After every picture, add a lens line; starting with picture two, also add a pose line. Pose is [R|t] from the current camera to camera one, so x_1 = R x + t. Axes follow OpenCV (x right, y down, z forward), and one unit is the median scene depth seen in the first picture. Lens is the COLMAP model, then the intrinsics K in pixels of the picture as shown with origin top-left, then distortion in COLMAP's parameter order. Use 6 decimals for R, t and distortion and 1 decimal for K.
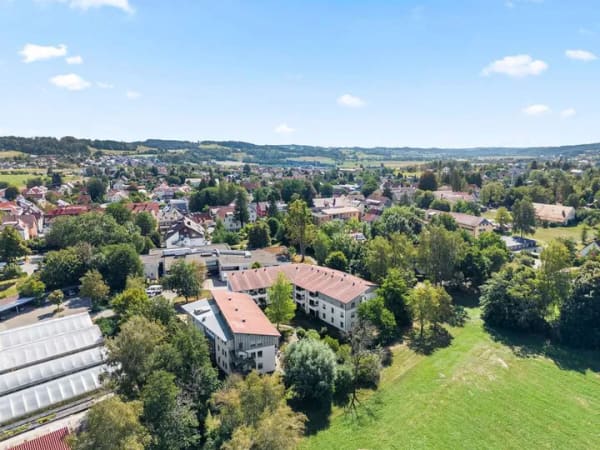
lens RADIAL K [[399.8, 0, 300.8], [0, 399.8, 220.7], [0, 0, 1]] dist [0.002100, -0.002423]
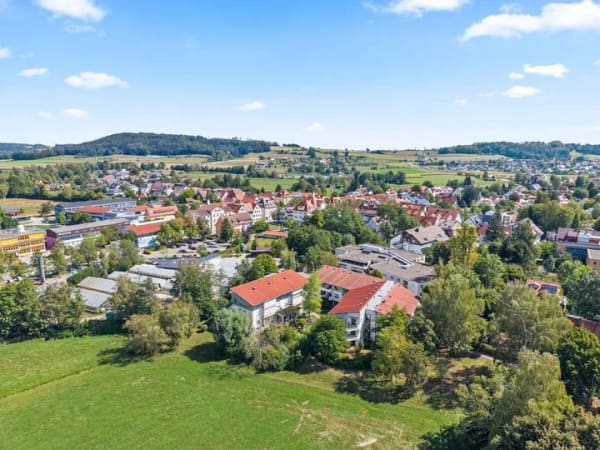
lens RADIAL K [[399.8, 0, 300.8], [0, 399.8, 220.7], [0, 0, 1]] dist [0.002100, -0.002423]
pose [[0.437777, 0.160416, -0.884657, 0.544412], [-0.168085, 0.981209, 0.094746, -0.069149], [0.883232, 0.107220, 0.456515, 0.233507]]
